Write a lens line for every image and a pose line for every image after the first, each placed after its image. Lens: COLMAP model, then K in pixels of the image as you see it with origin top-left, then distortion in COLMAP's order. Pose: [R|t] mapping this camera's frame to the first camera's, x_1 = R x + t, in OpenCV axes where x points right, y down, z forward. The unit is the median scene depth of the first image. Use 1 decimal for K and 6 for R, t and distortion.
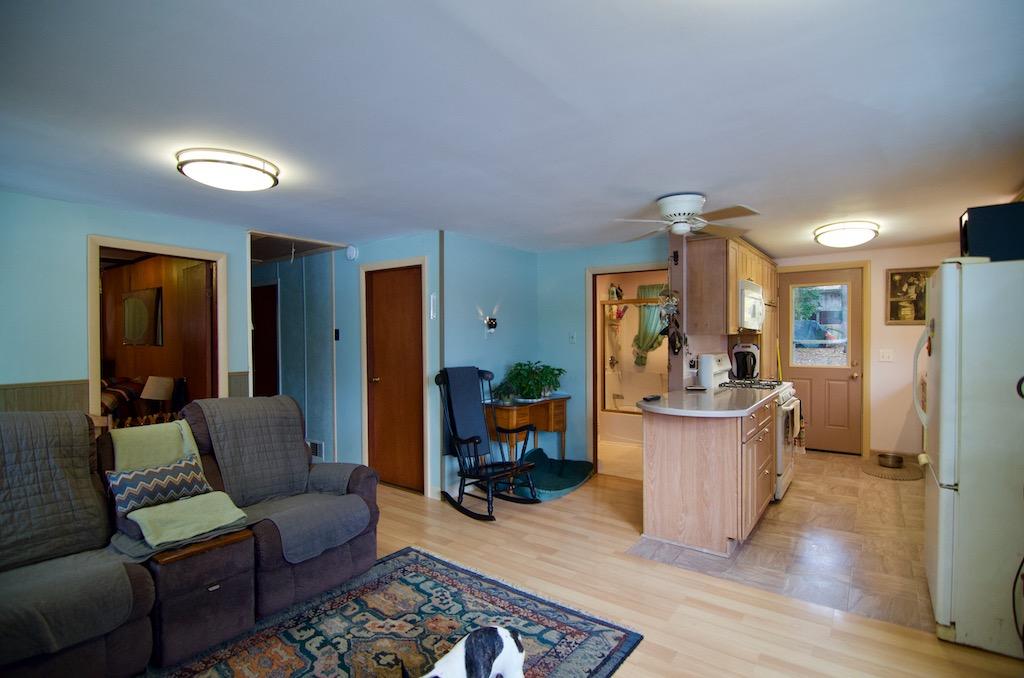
lens RADIAL K [[495.5, 0, 514.7], [0, 495.5, 341.6], [0, 0, 1]] dist [-0.014443, -0.000735]
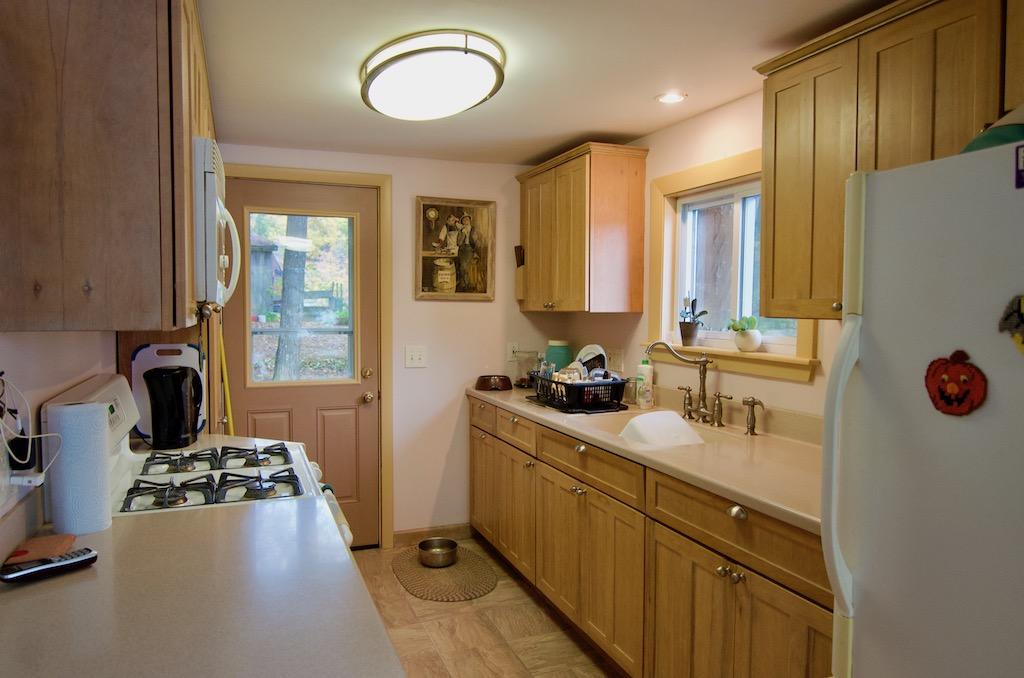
lens RADIAL K [[694.2, 0, 513.8], [0, 694.2, 343.5], [0, 0, 1]] dist [-0.002596, -0.004486]
pose [[0.535412, -0.034778, 0.843875, 0.167677], [0.000111, 0.999155, 0.041107, -0.017532], [-0.844591, -0.021915, 0.534964, 0.504969]]
